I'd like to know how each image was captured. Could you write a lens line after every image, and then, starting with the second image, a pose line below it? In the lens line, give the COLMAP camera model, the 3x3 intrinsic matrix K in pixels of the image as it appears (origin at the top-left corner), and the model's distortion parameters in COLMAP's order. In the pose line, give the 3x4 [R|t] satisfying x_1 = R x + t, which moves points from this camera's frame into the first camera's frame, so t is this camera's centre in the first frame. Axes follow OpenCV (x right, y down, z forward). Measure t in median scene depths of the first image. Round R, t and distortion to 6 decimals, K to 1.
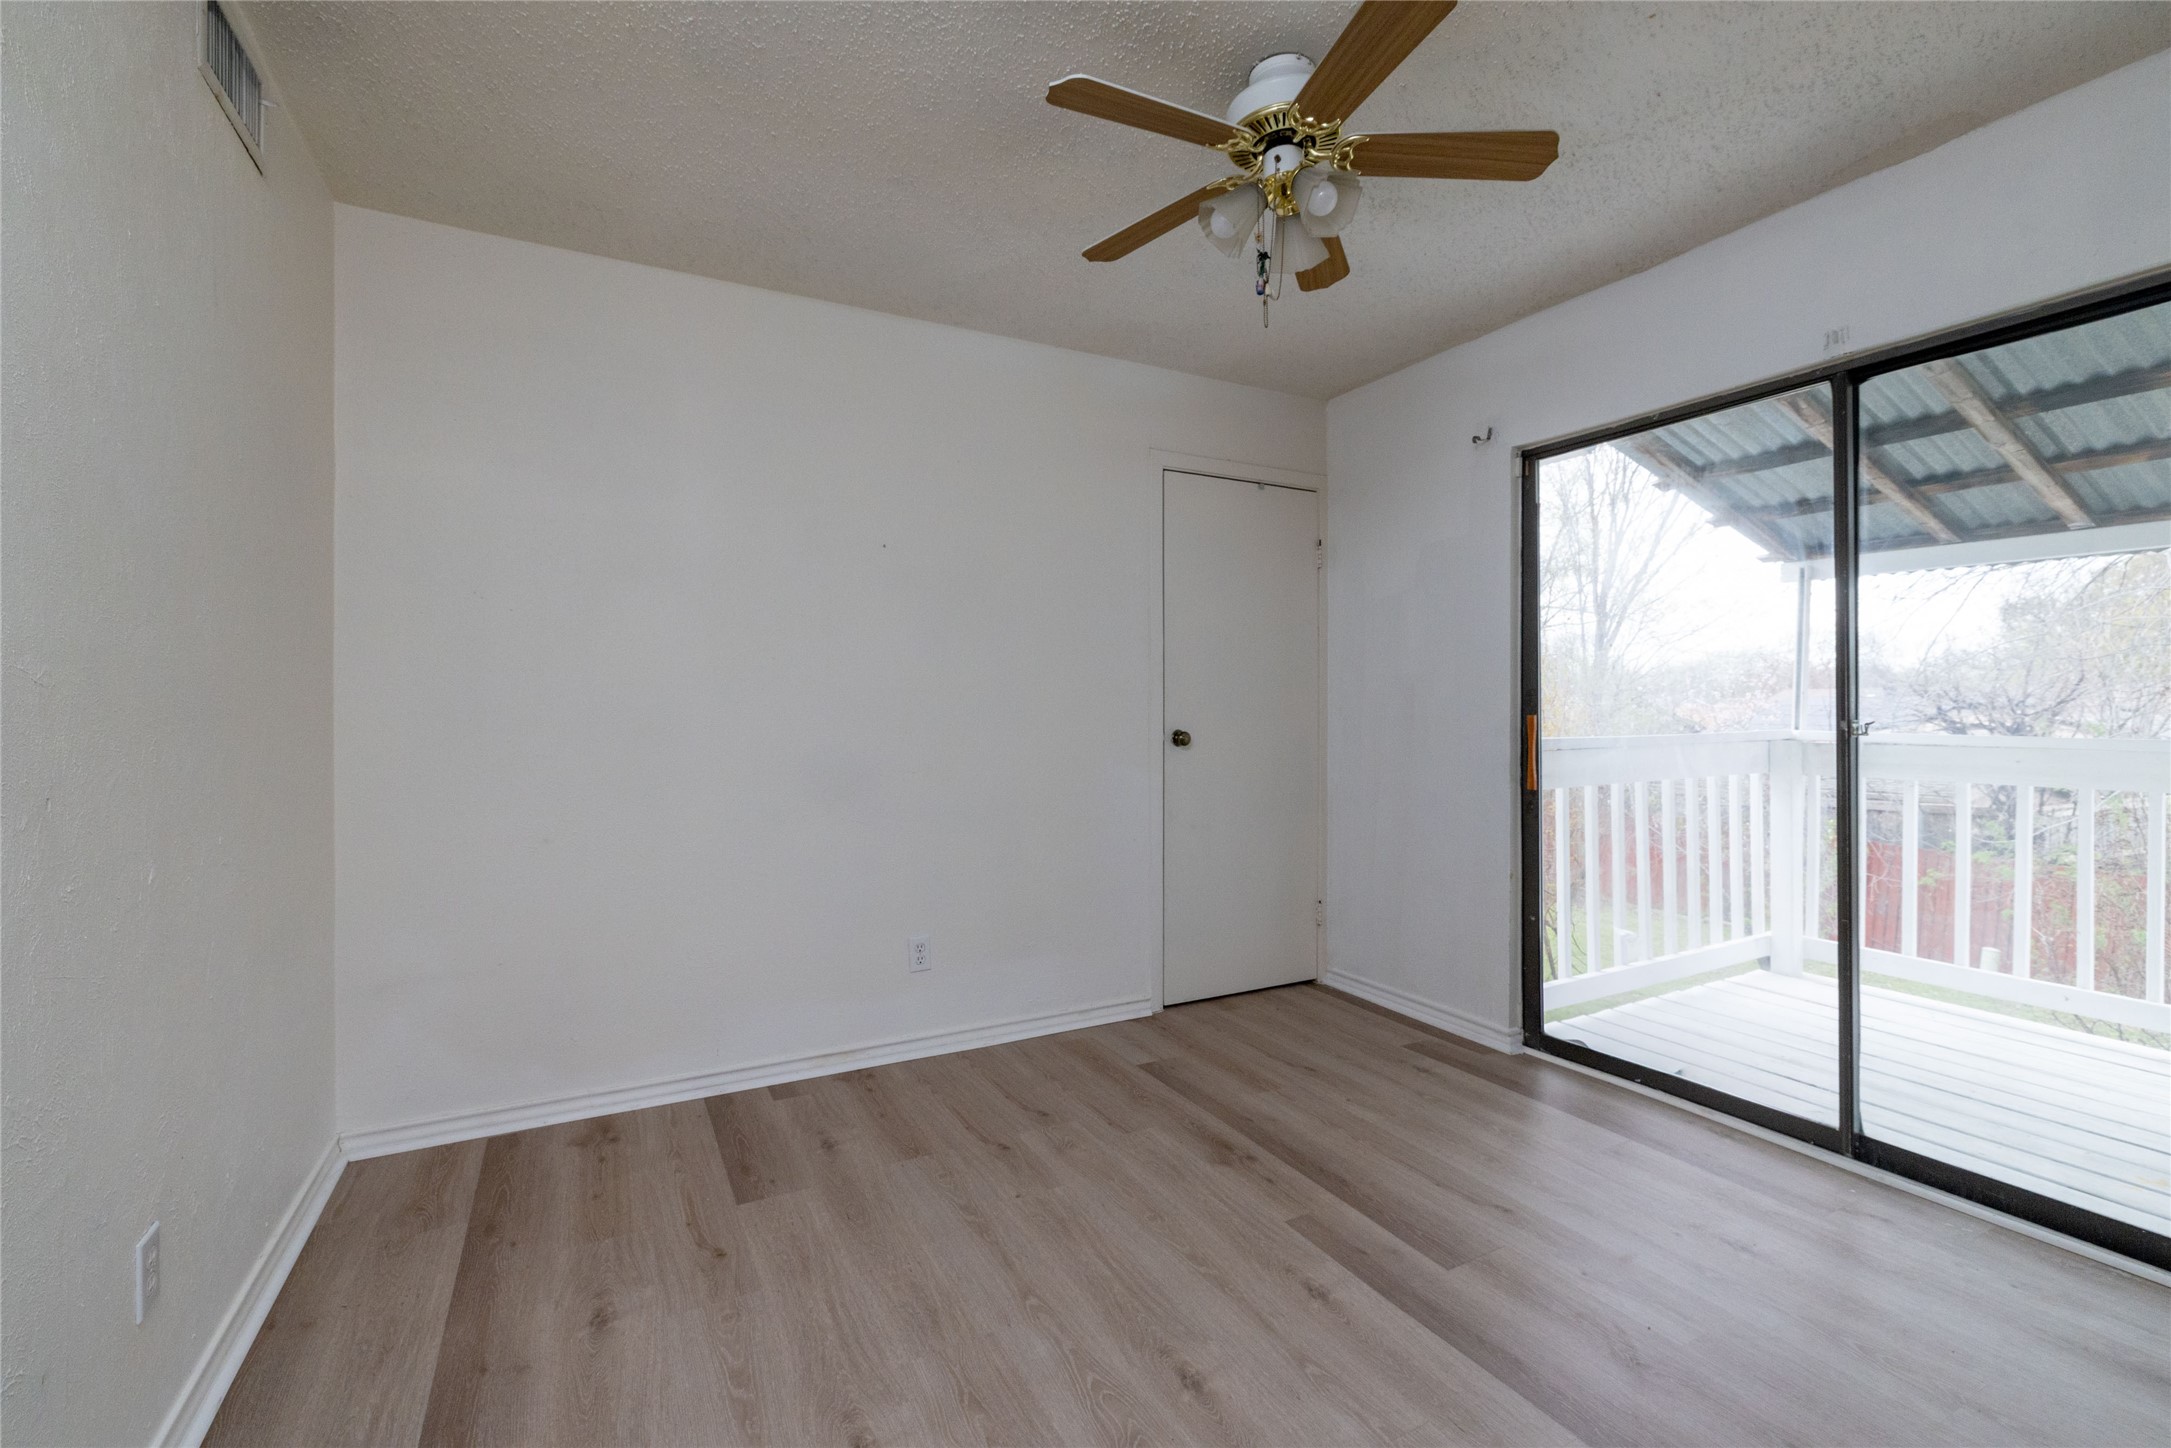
lens RADIAL K [[944.6, 0, 1100.8], [0, 944.6, 719.8], [0, 0, 1]] dist [-0.002148, -0.000024]
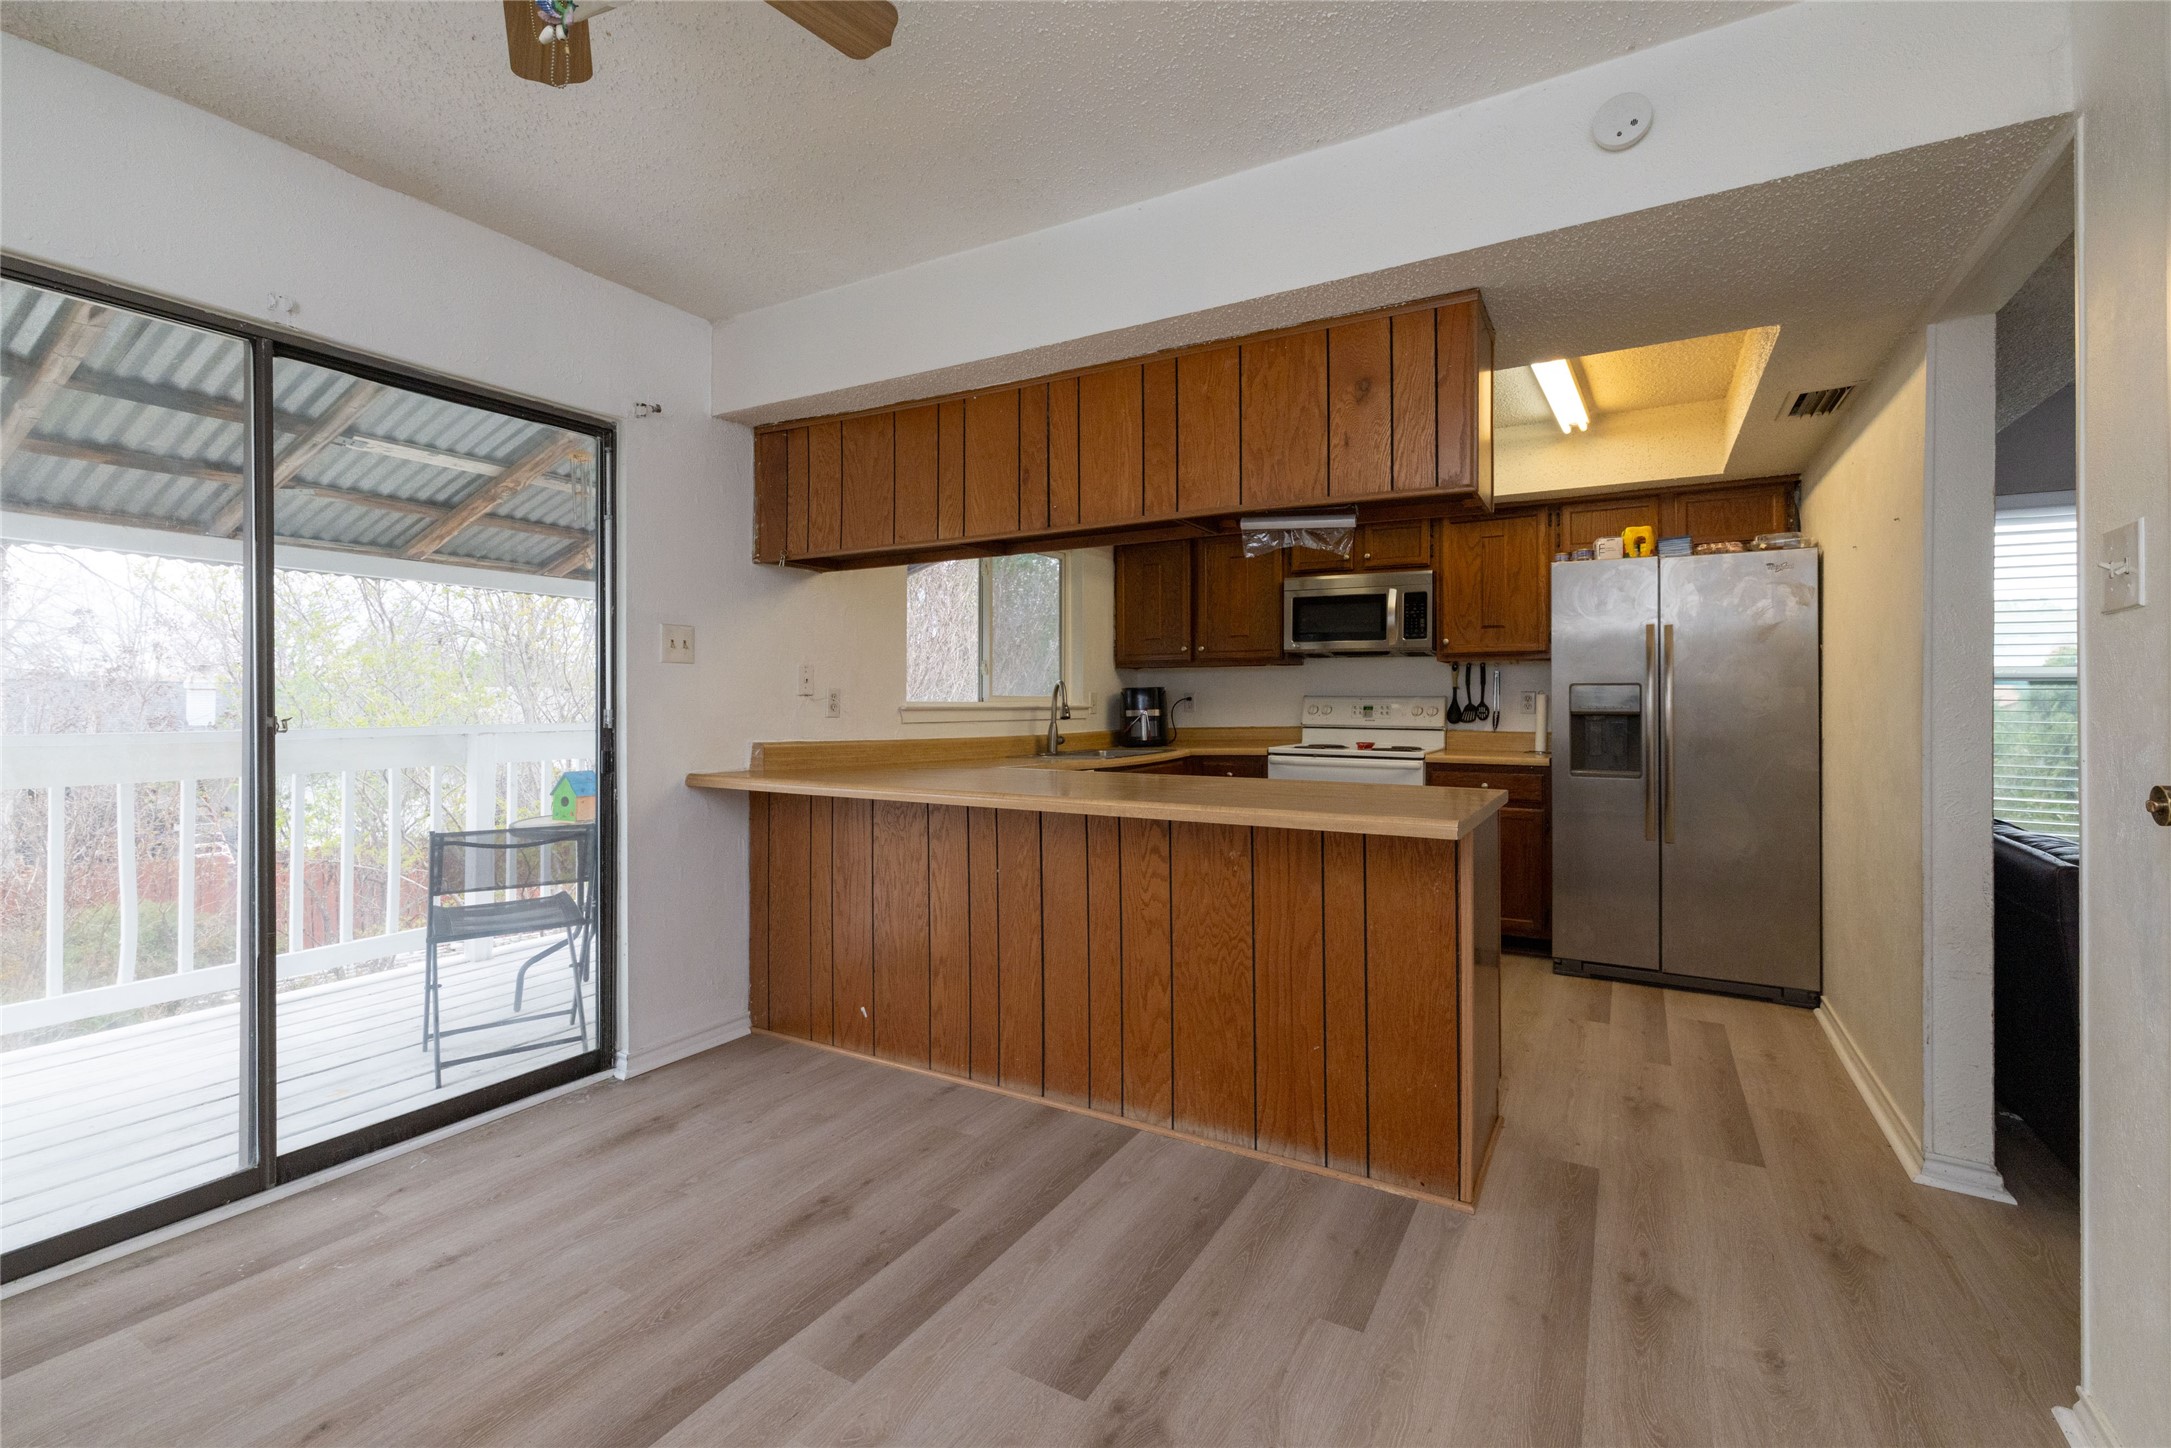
lens RADIAL K [[933.2, 0, 1082.0], [0, 933.2, 692.3], [0, 0, 1]] dist [-0.000925, -0.000079]
pose [[-0.513125, 0.005052, 0.858299, -0.394274], [0.007144, 0.999973, -0.001614, -0.014960], [-0.858284, 0.005303, -0.513147, 0.770805]]
